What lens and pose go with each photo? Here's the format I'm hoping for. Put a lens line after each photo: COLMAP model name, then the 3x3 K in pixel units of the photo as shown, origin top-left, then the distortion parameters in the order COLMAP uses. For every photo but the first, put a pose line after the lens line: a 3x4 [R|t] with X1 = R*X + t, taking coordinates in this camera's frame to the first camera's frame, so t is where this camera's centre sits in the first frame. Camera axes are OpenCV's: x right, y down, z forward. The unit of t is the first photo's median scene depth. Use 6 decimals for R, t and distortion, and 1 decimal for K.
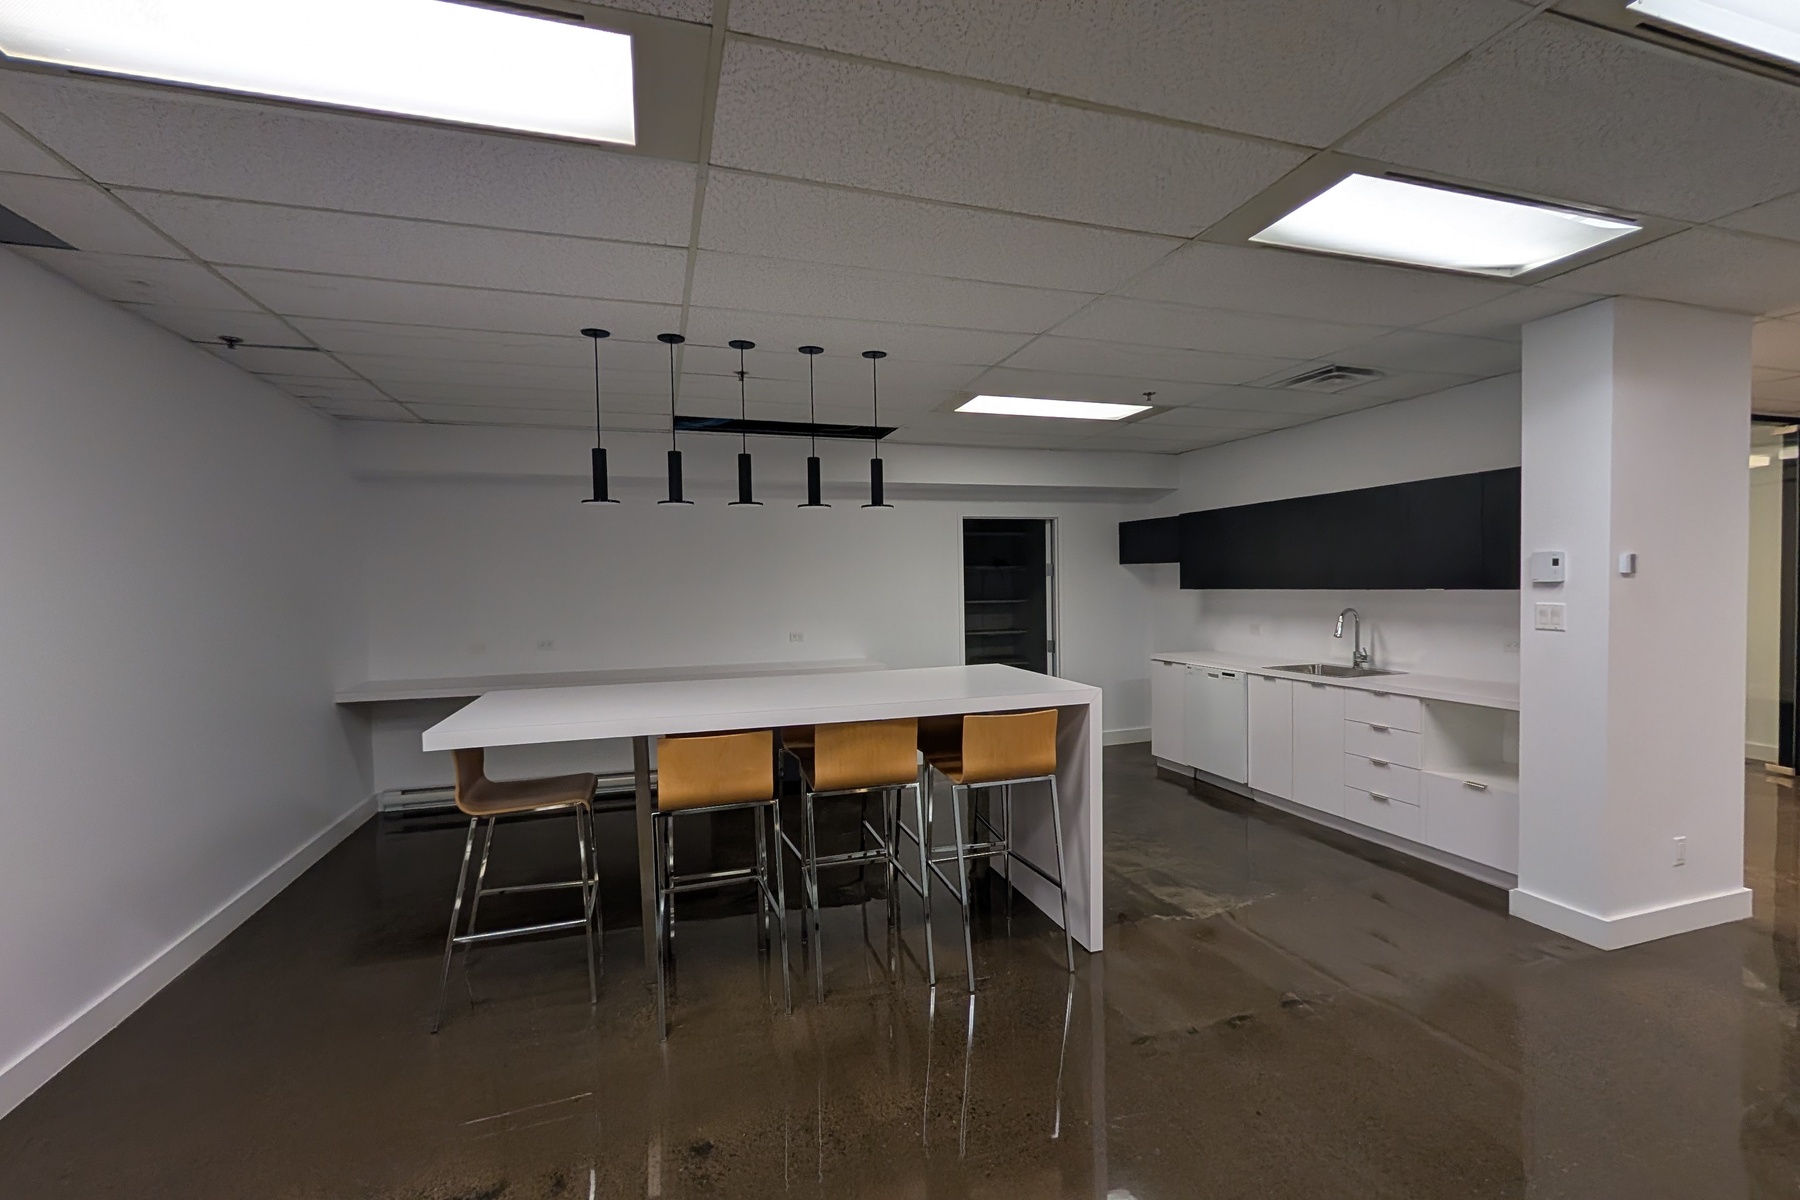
lens RADIAL K [[766.3, 0, 902.7], [0, 766.3, 606.1], [0, 0, 1]] dist [0.001812, 0.000502]
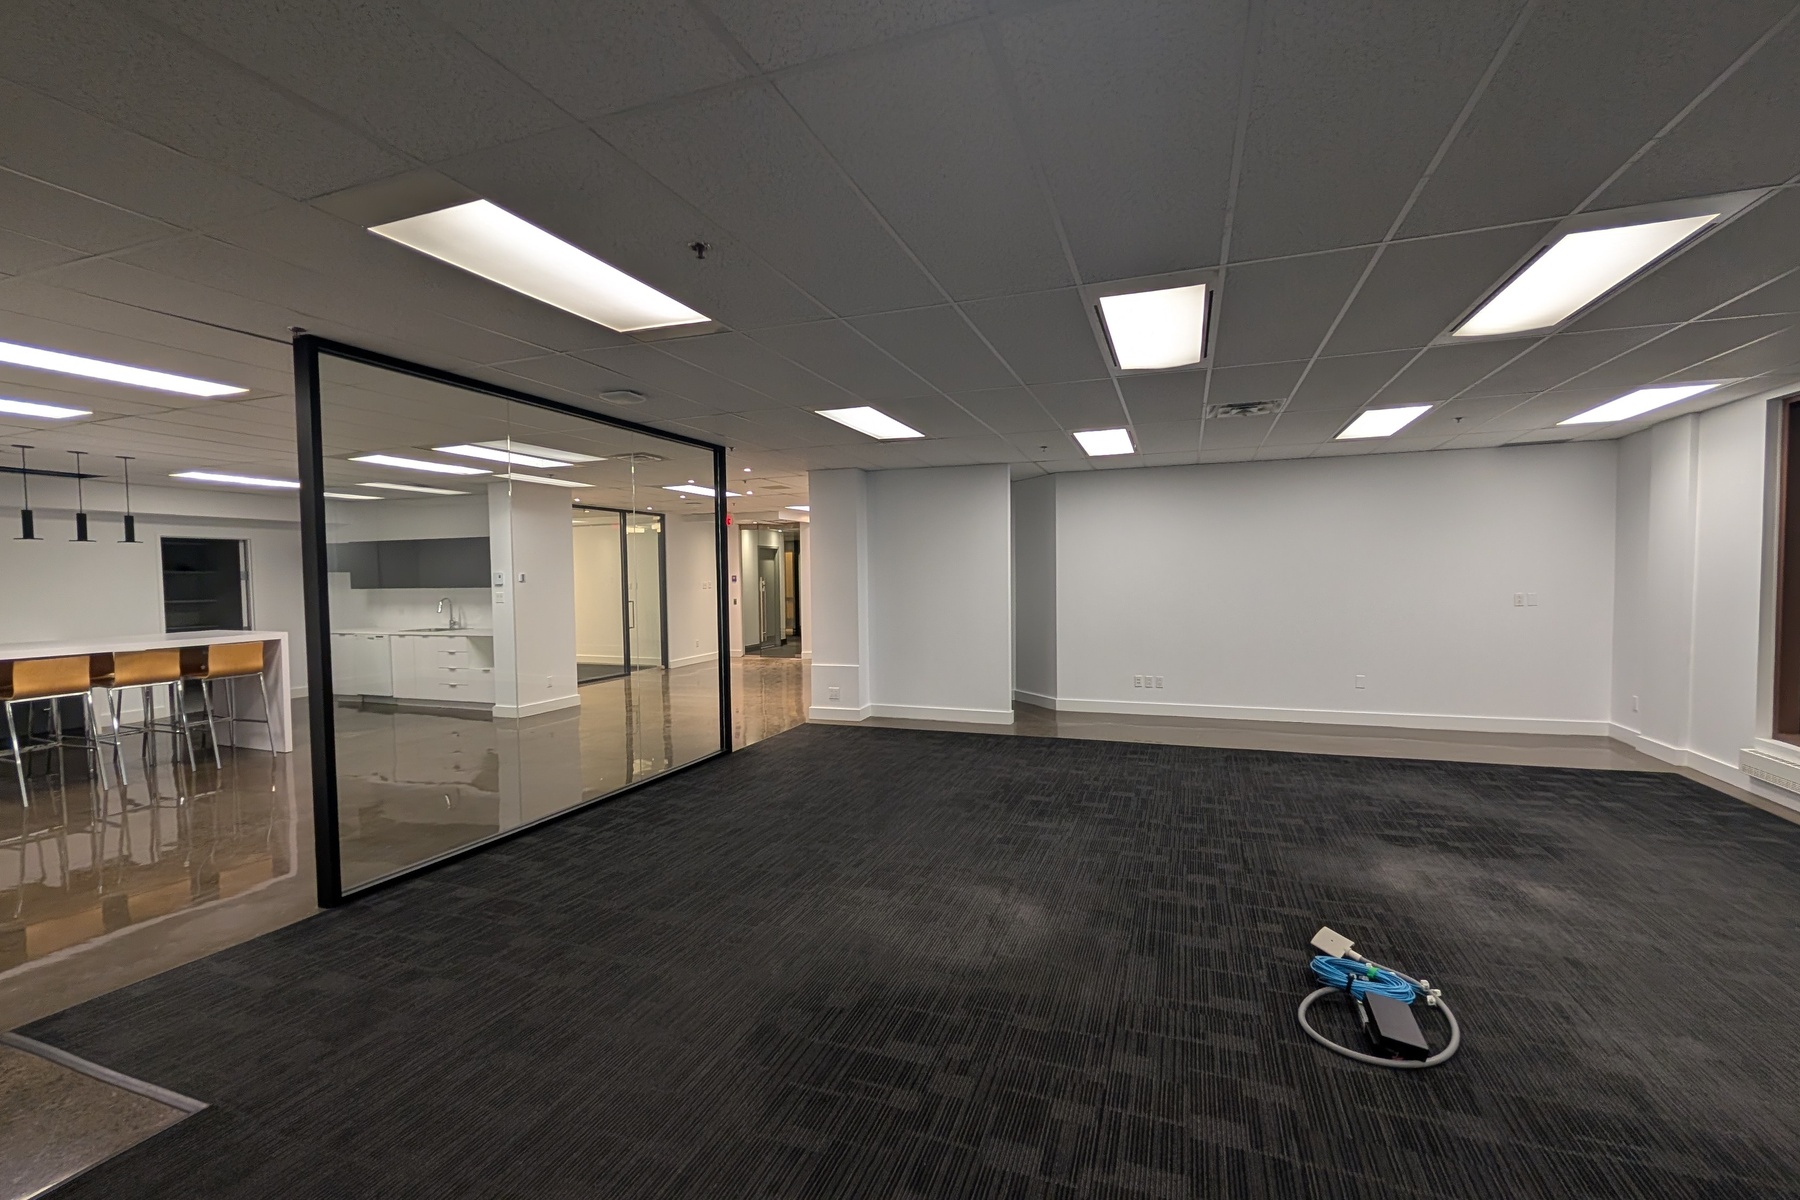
lens RADIAL K [[766.3, 0, 902.7], [0, 766.3, 606.1], [0, 0, 1]] dist [0.001812, 0.000502]
pose [[0.606373, -0.022653, 0.794858, -0.335568], [0.025676, 0.999631, 0.008901, 0.045677], [-0.794766, 0.015011, 0.606731, -1.393648]]
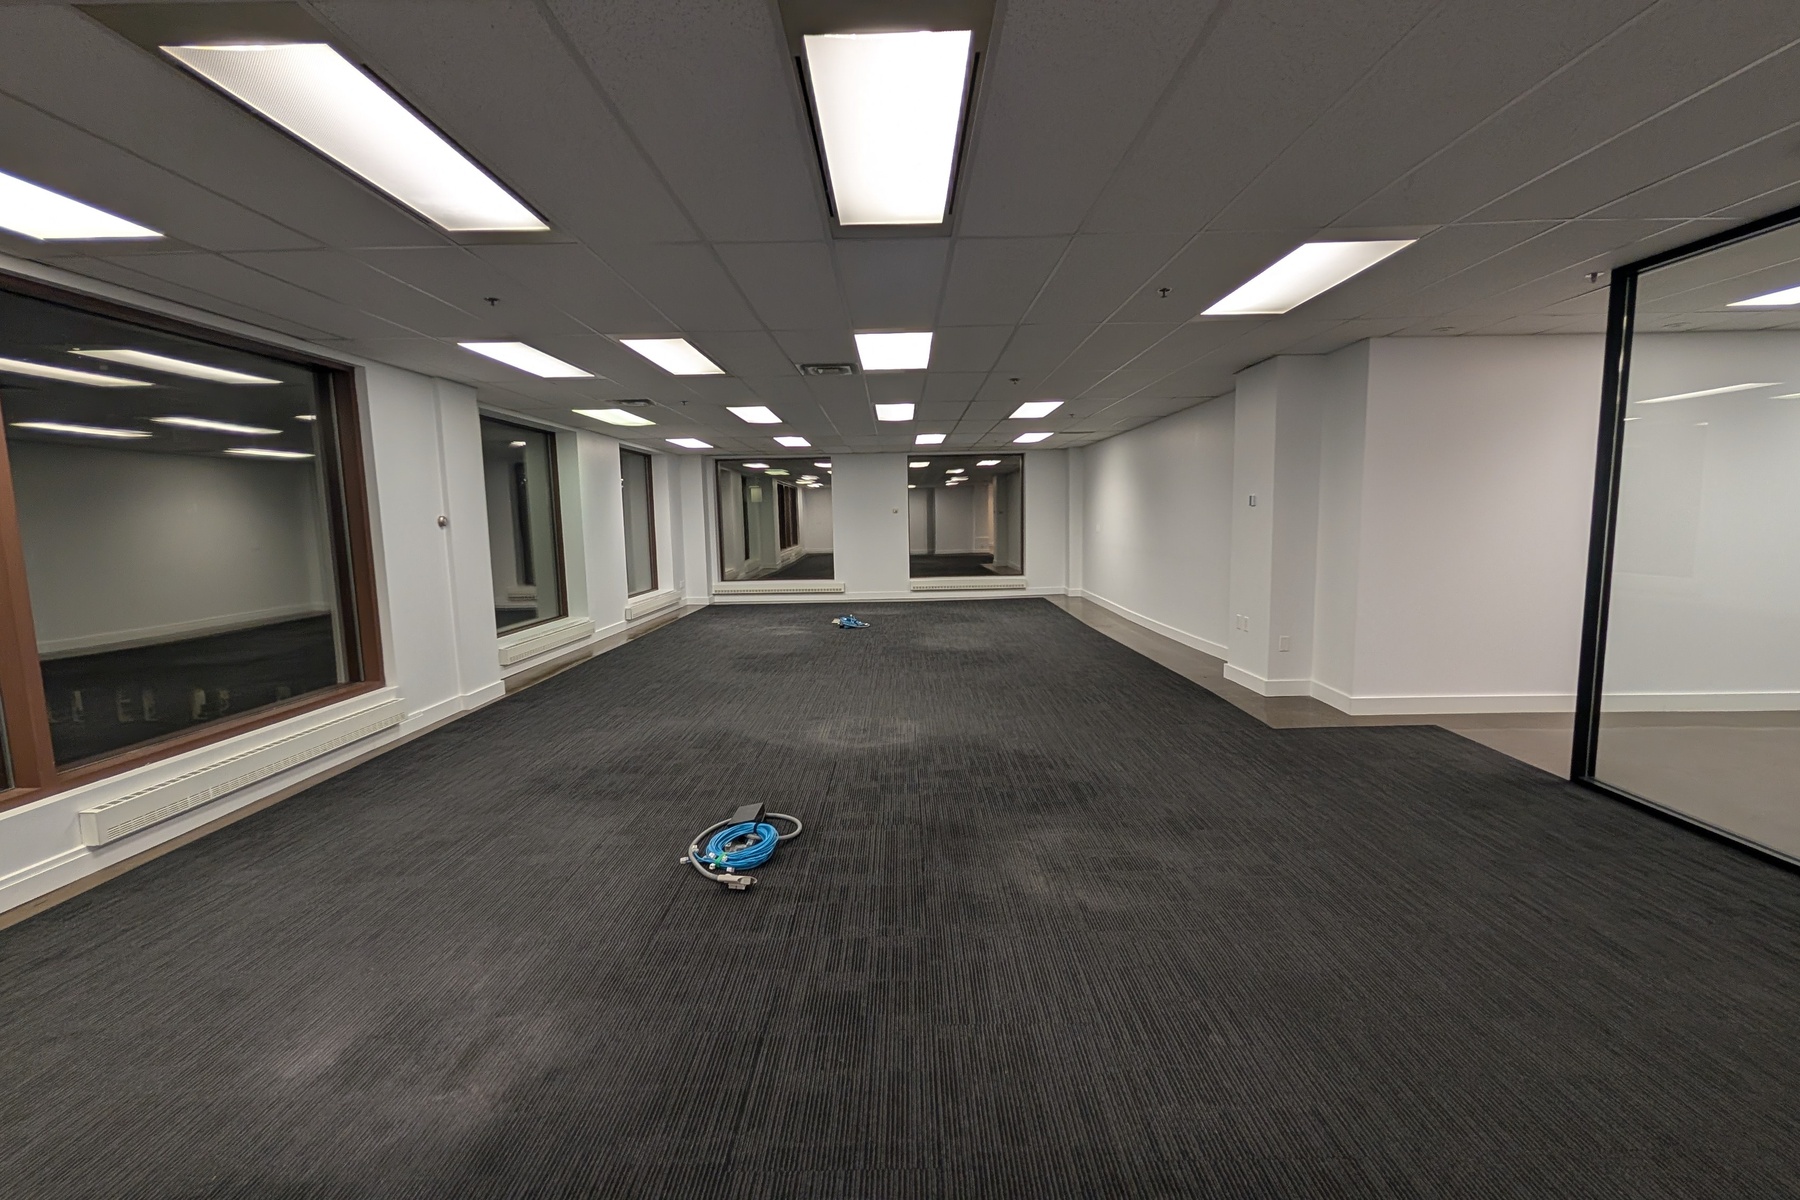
lens RADIAL K [[769.8, 0, 901.6], [0, 769.8, 607.8], [0, 0, 1]] dist [0.001637, -0.000625]
pose [[-0.283863, 0.139948, -0.948597, 1.168709], [-0.003432, 0.989137, 0.146955, 0.009970], [0.958859, 0.044971, -0.280299, -0.899702]]
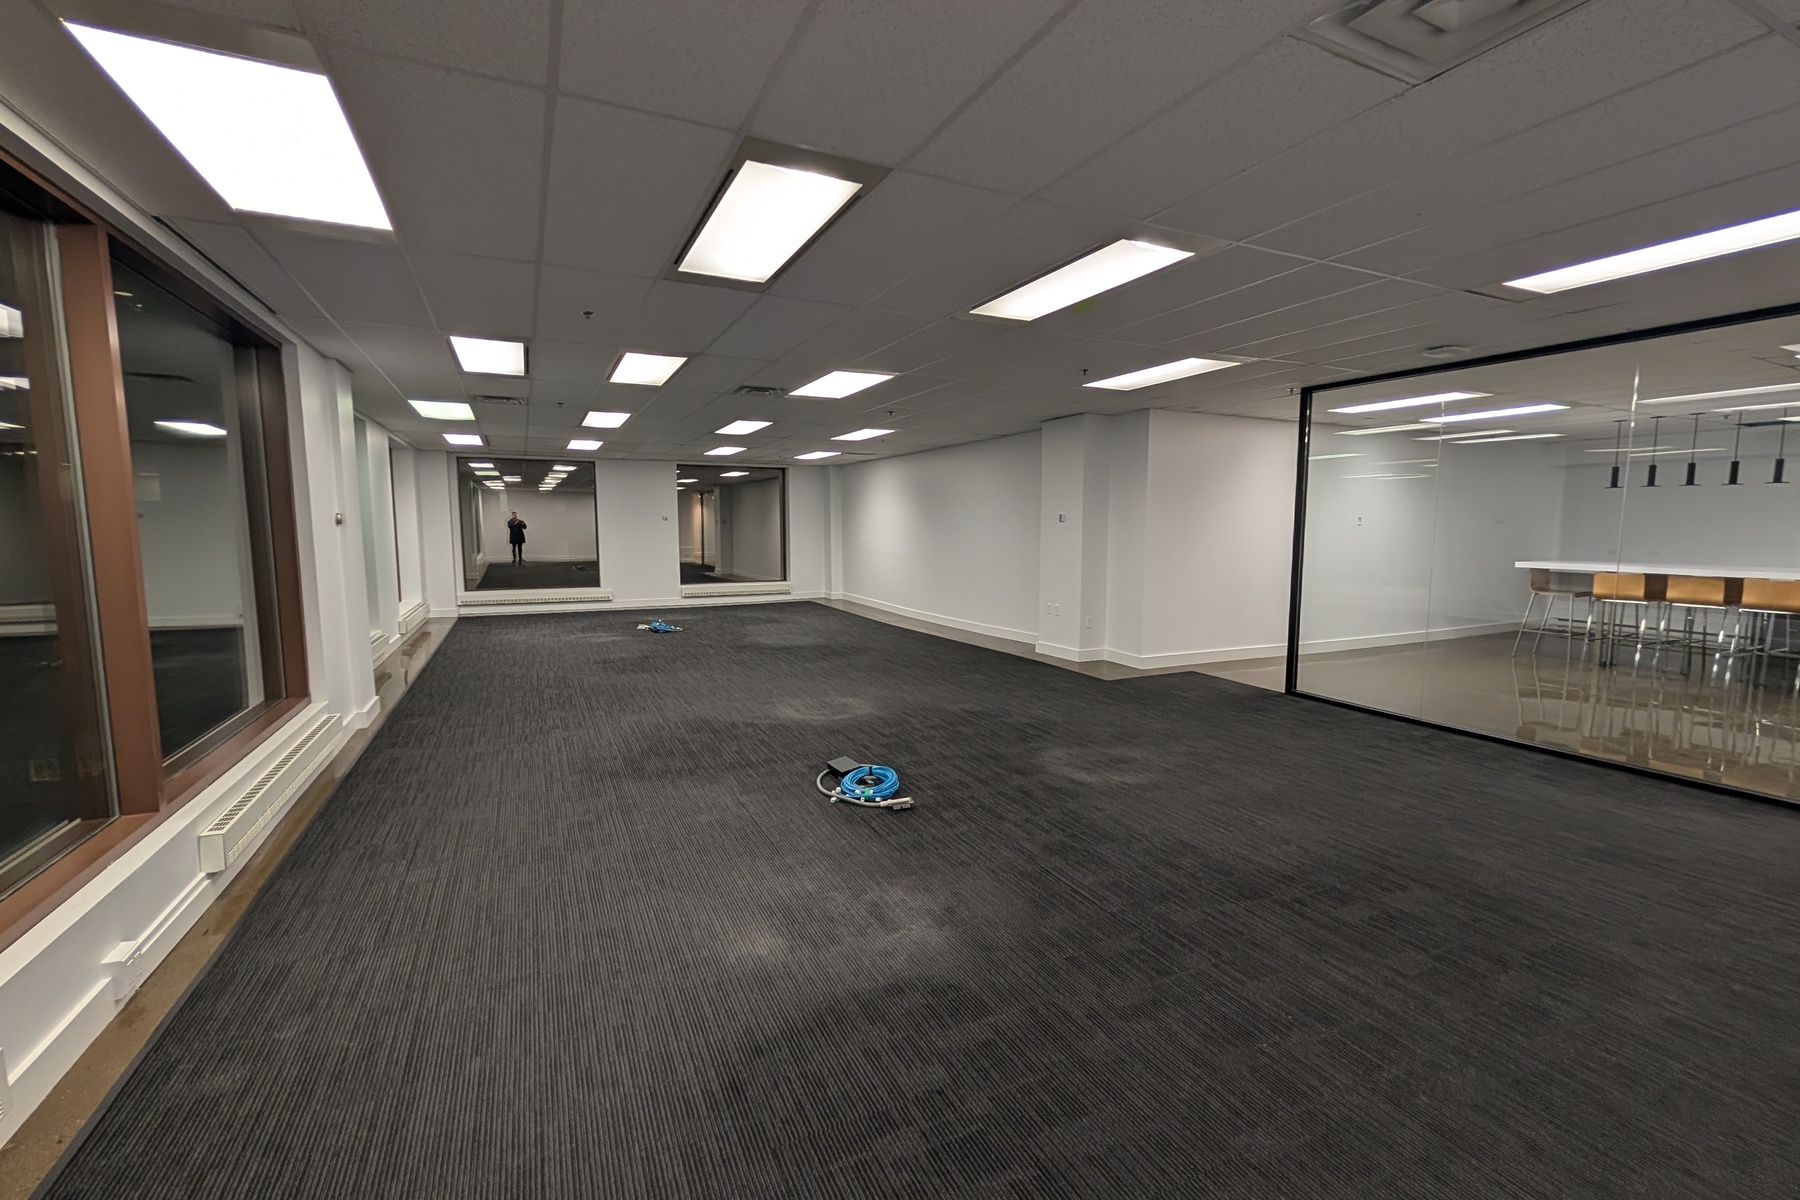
lens RADIAL K [[769.8, 0, 901.6], [0, 769.8, 607.8], [0, 0, 1]] dist [0.001637, -0.000625]
pose [[0.159129, 0.128267, -0.978890, 1.468871], [-0.034448, 0.991642, 0.124338, 0.020380], [0.986657, 0.013935, 0.162217, -1.431437]]
